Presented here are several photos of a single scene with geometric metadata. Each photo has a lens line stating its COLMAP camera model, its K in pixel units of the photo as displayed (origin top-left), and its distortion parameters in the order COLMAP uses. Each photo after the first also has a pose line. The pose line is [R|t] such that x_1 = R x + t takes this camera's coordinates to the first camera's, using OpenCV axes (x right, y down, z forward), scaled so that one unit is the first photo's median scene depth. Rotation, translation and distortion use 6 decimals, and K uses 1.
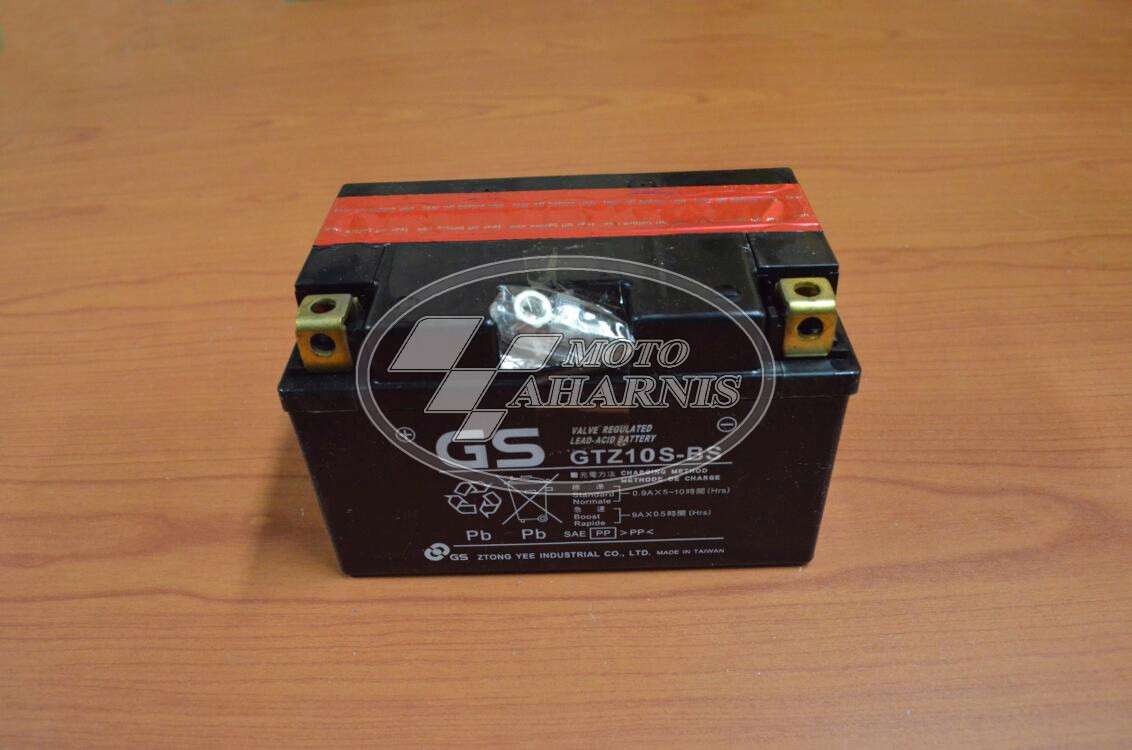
lens RADIAL K [[847.6, 0, 580.8], [0, 847.6, 377.4], [0, 0, 1]] dist [-0.090007, -0.001866]
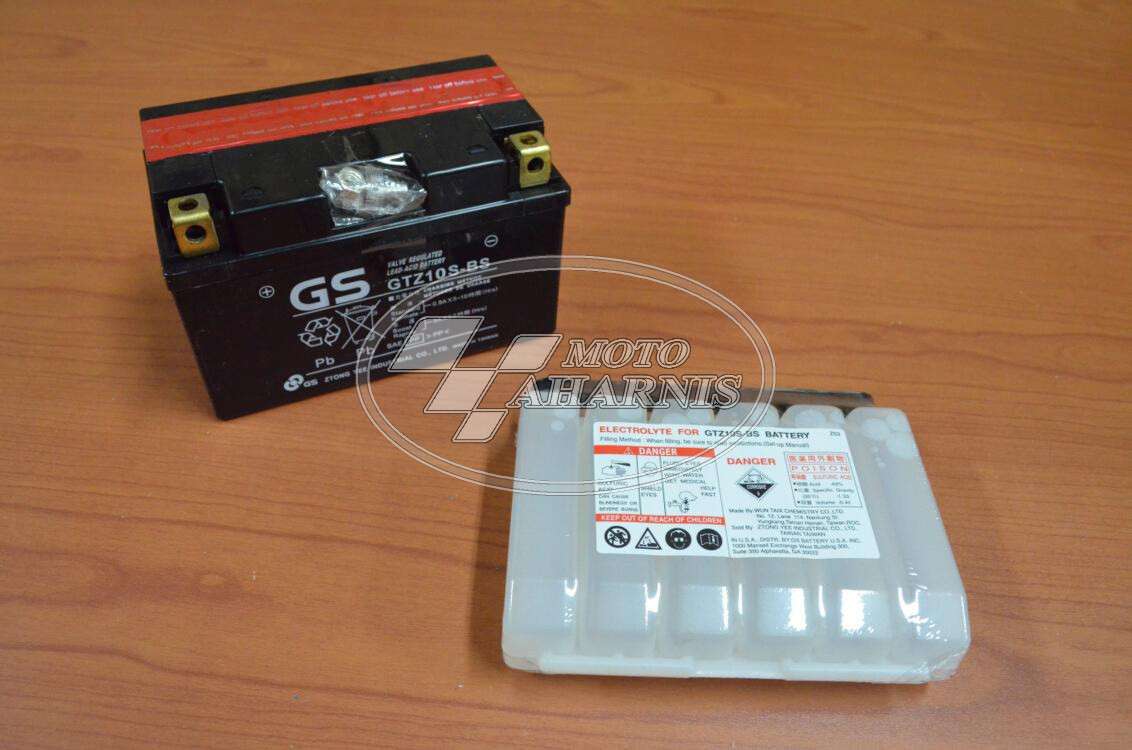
lens RADIAL K [[847.6, 0, 580.8], [0, 847.6, 377.4], [0, 0, 1]] dist [-0.090007, -0.001866]
pose [[0.903863, -0.230687, 0.360300, -0.252311], [0.175722, 0.968034, 0.178974, 0.046898], [-0.390069, -0.098456, 0.915507, -0.397332]]
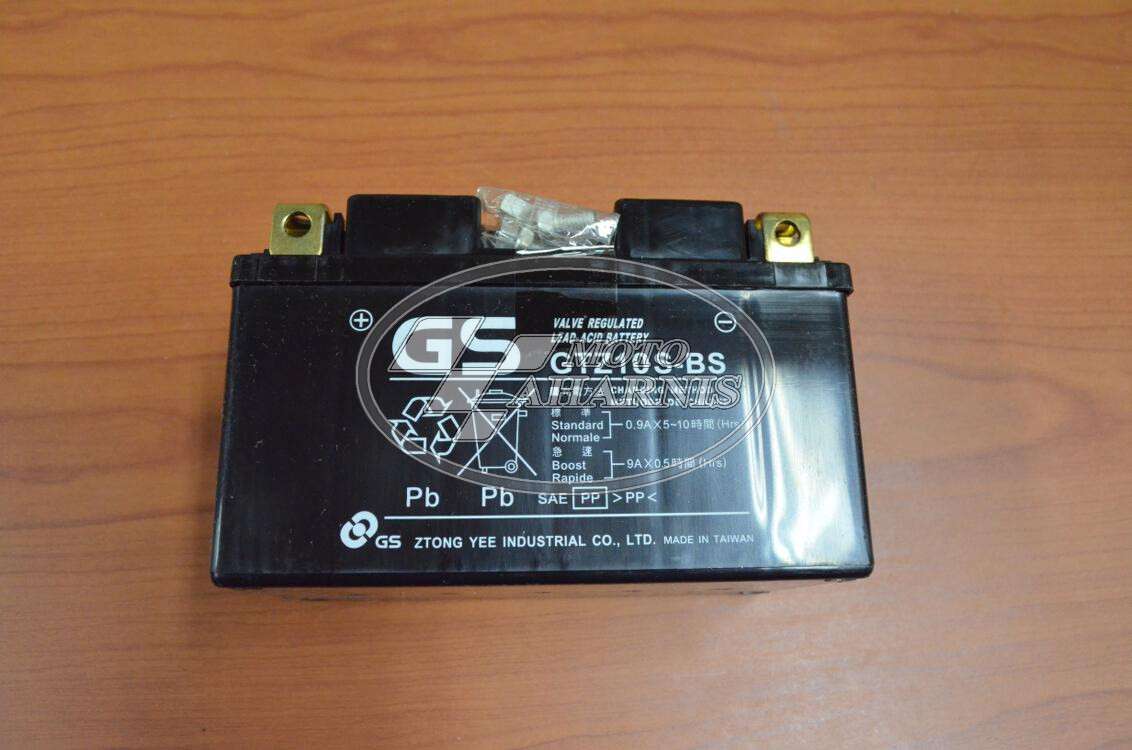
lens RADIAL K [[847.6, 0, 580.8], [0, 847.6, 377.4], [0, 0, 1]] dist [-0.090007, -0.001866]
pose [[0.996794, 0.032234, 0.073224, -0.042474], [0.040406, 0.587115, -0.808495, 0.766183], [-0.069052, 0.808862, 0.583930, 0.499887]]
